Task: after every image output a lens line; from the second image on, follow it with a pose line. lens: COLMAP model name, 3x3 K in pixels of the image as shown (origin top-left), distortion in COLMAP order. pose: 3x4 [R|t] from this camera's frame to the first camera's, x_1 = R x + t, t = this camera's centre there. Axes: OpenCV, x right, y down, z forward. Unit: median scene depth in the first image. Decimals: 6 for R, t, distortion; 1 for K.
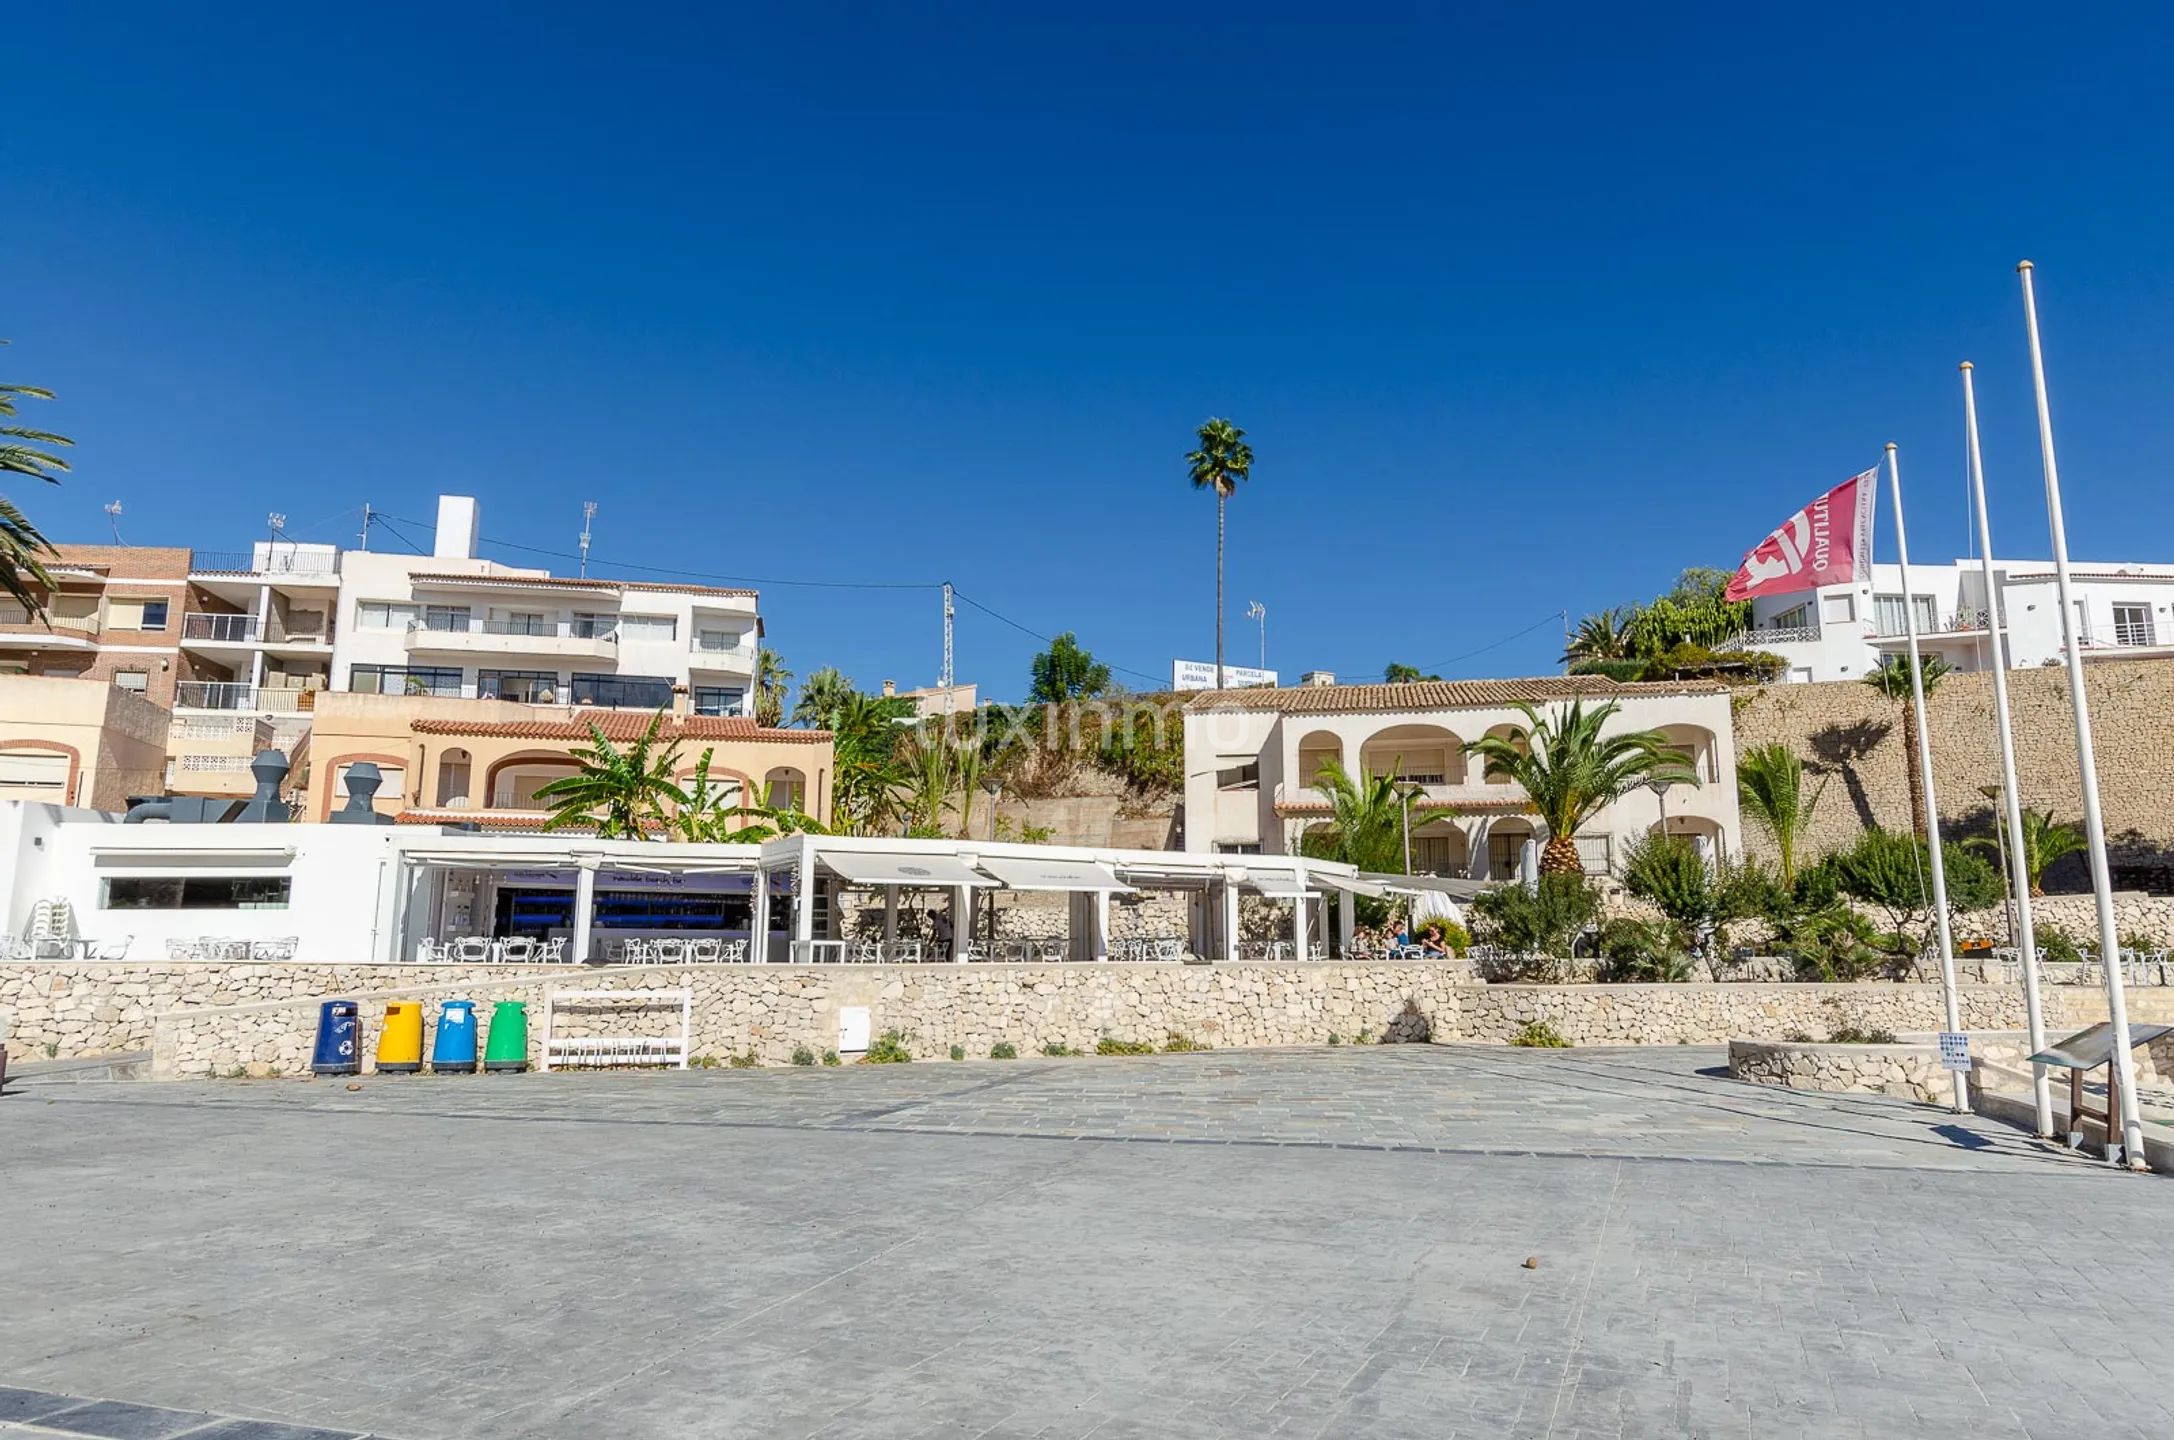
lens RADIAL K [[1346.4, 0, 1088.2], [0, 1346.4, 728.3], [0, 0, 1]] dist [0.007006, -0.006216]
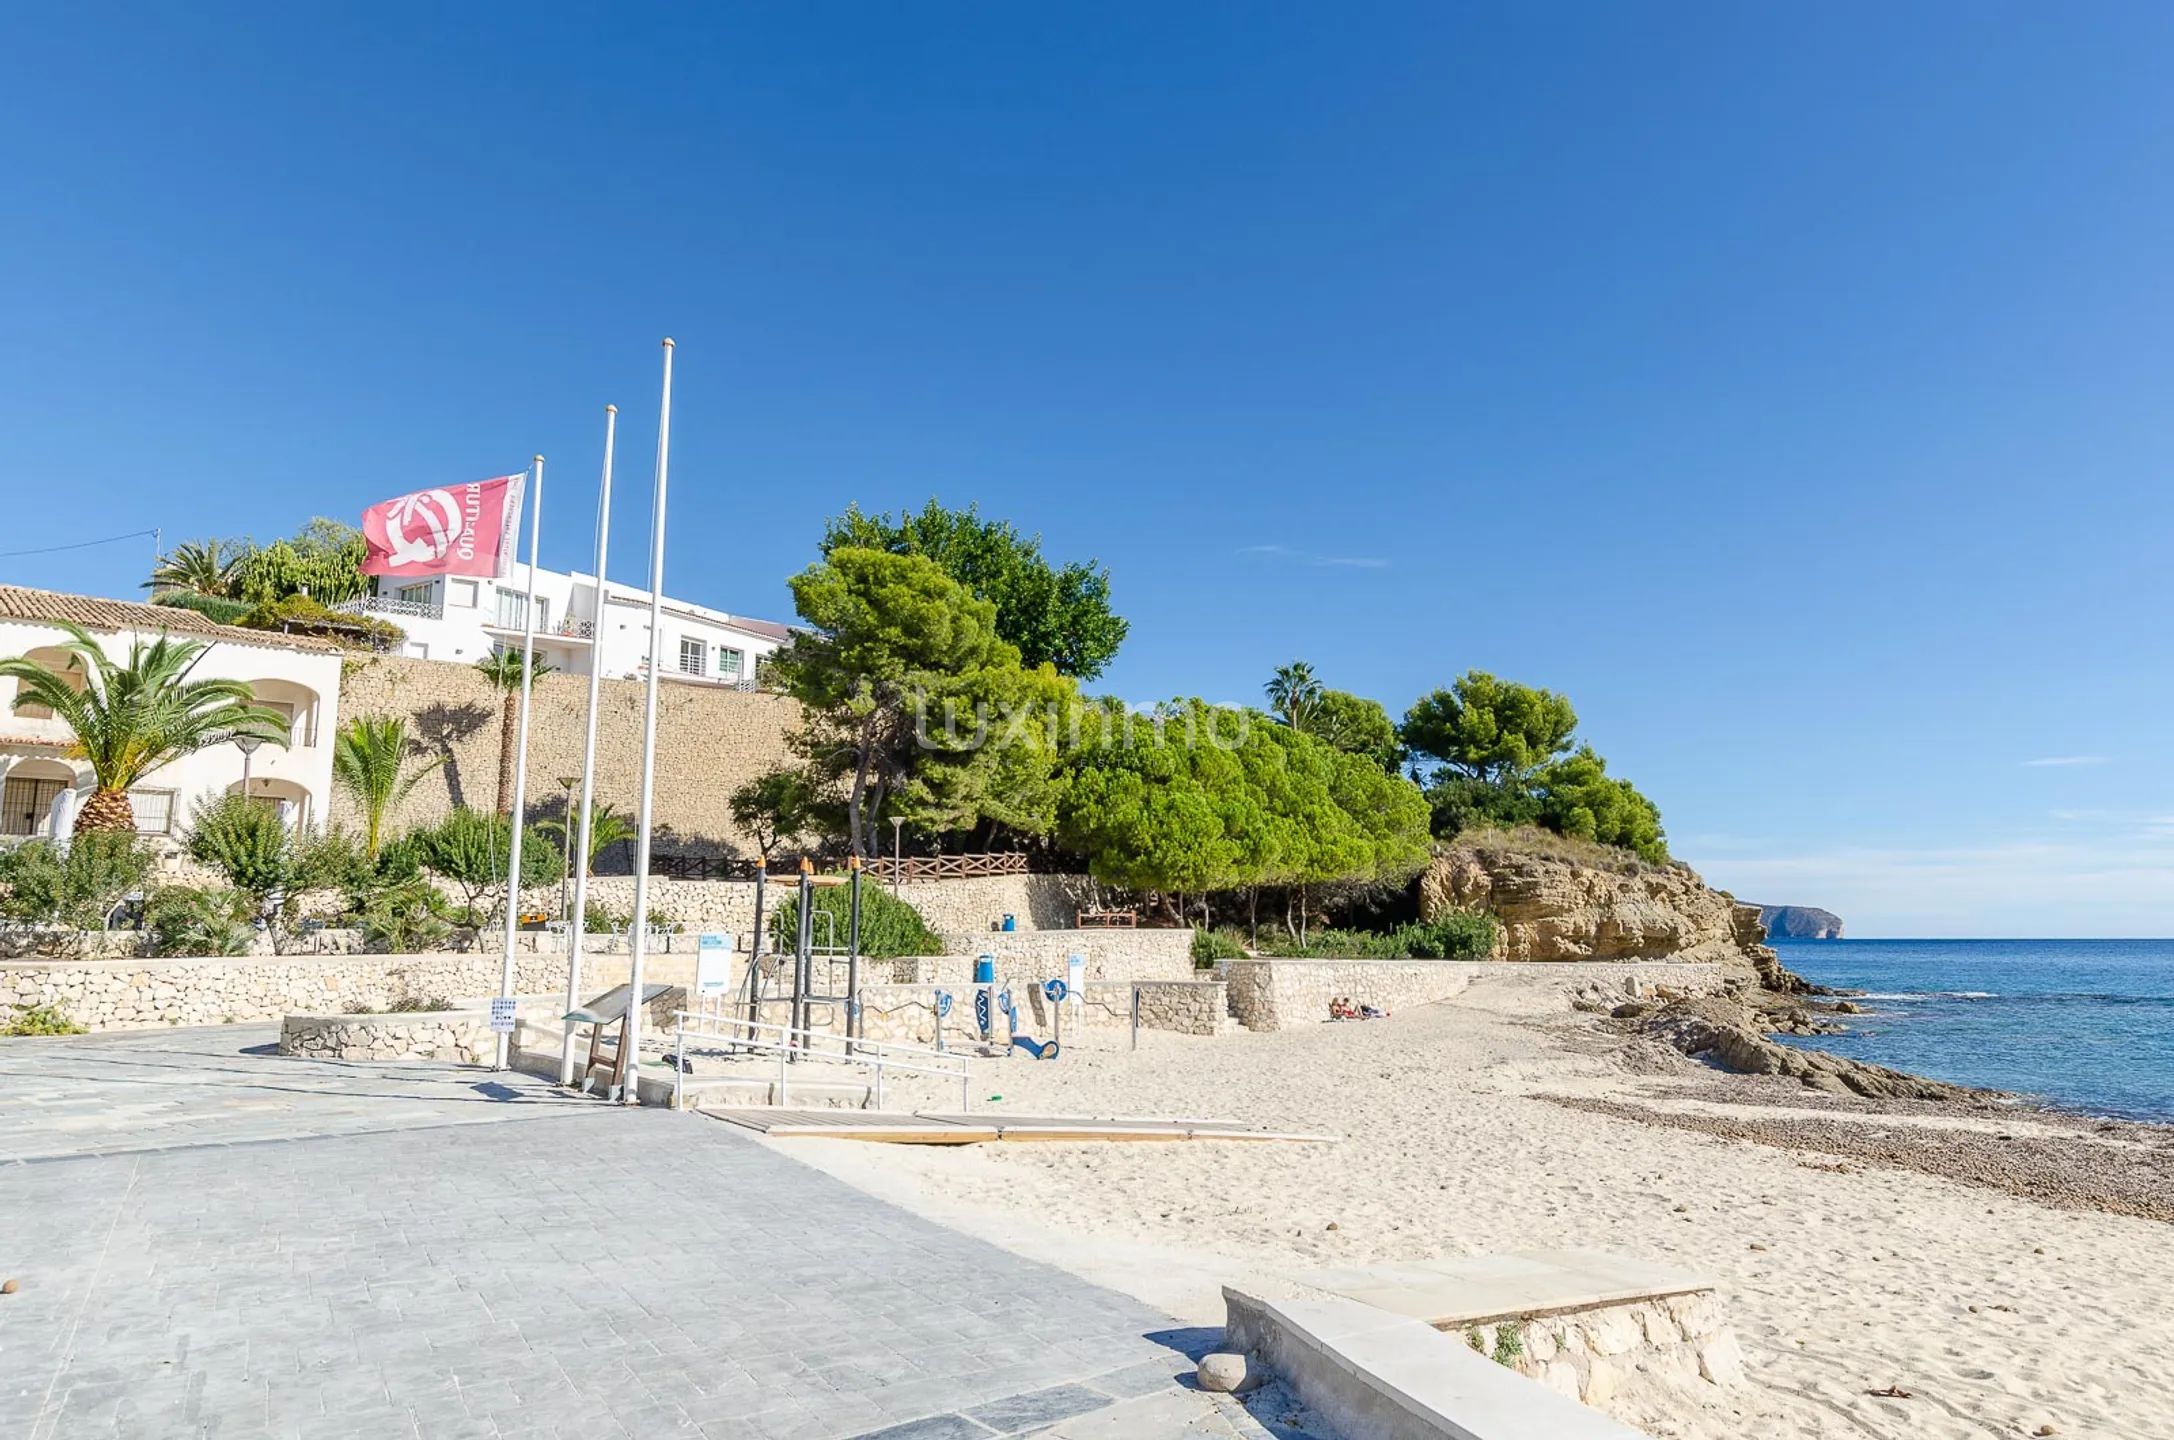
lens RADIAL K [[1346.4, 0, 1113.5], [0, 1346.4, 746.1], [0, 0, 1]] dist [0.007006, -0.006216]
pose [[0.555995, 0.114517, 0.823259, -0.005291], [-0.141667, 0.989027, -0.041900, -0.000600], [-0.819024, -0.093333, 0.566118, -0.003983]]
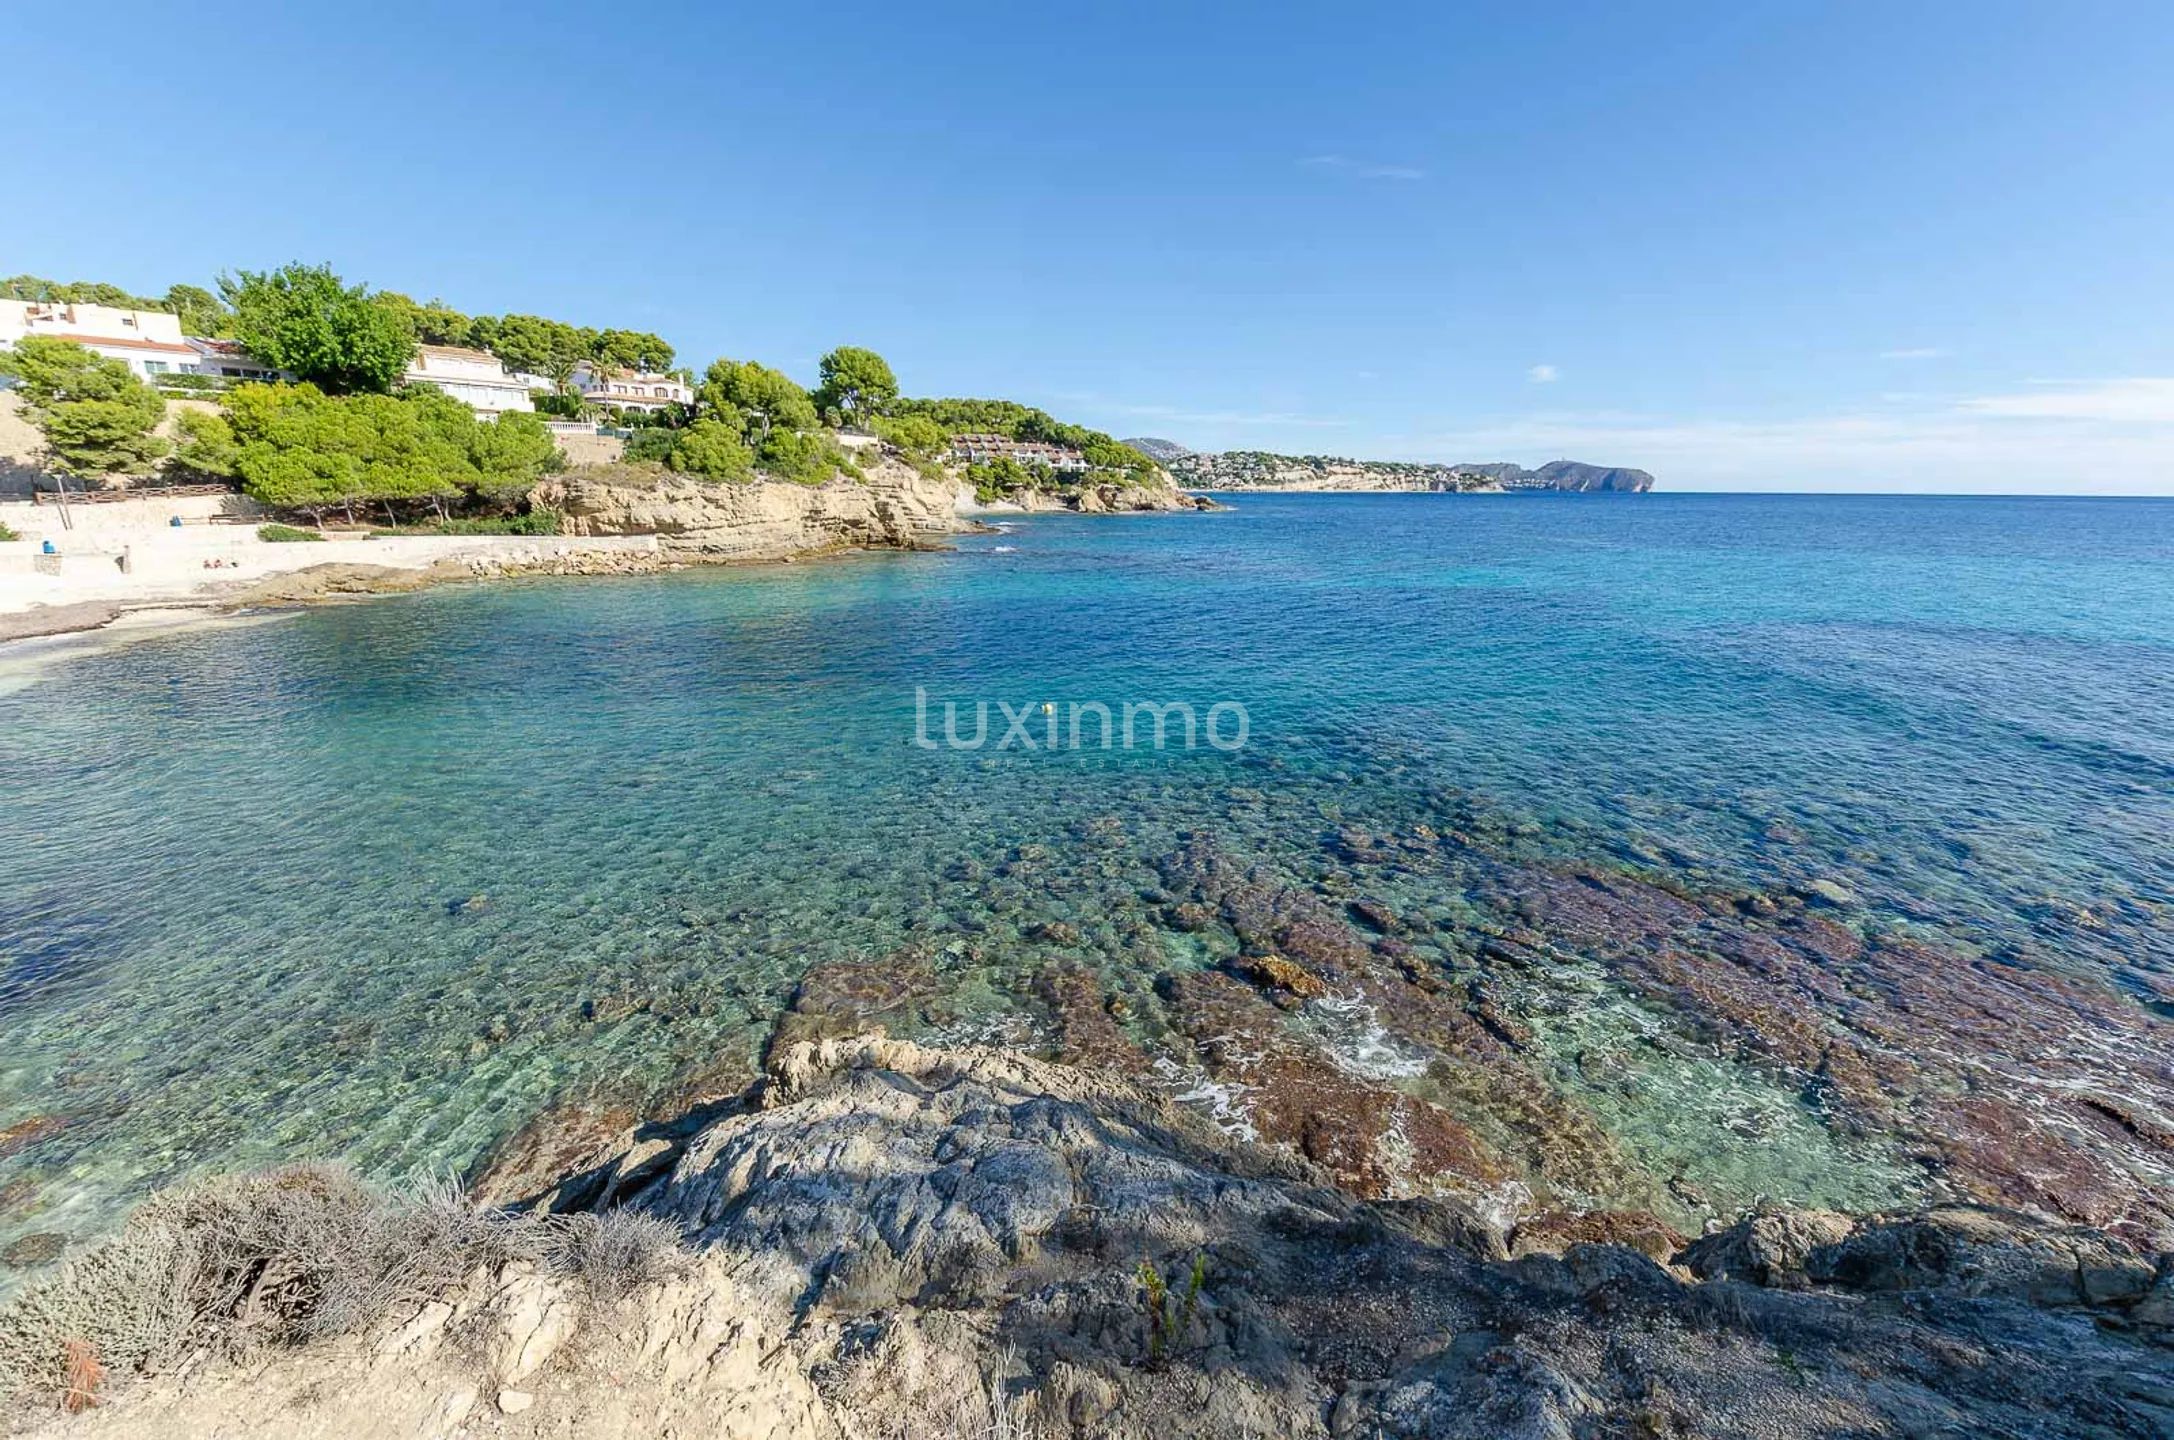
lens RADIAL K [[961.0, 0, 1210.0], [0, 961.0, 738.1], [0, 0, 1]] dist [0.001665, -0.001921]
pose [[0.573984, -0.207637, 0.792105, 0.888716], [-0.150234, 0.924197, 0.351127, -0.757173], [-0.804968, -0.320542, 0.499280, -3.276720]]
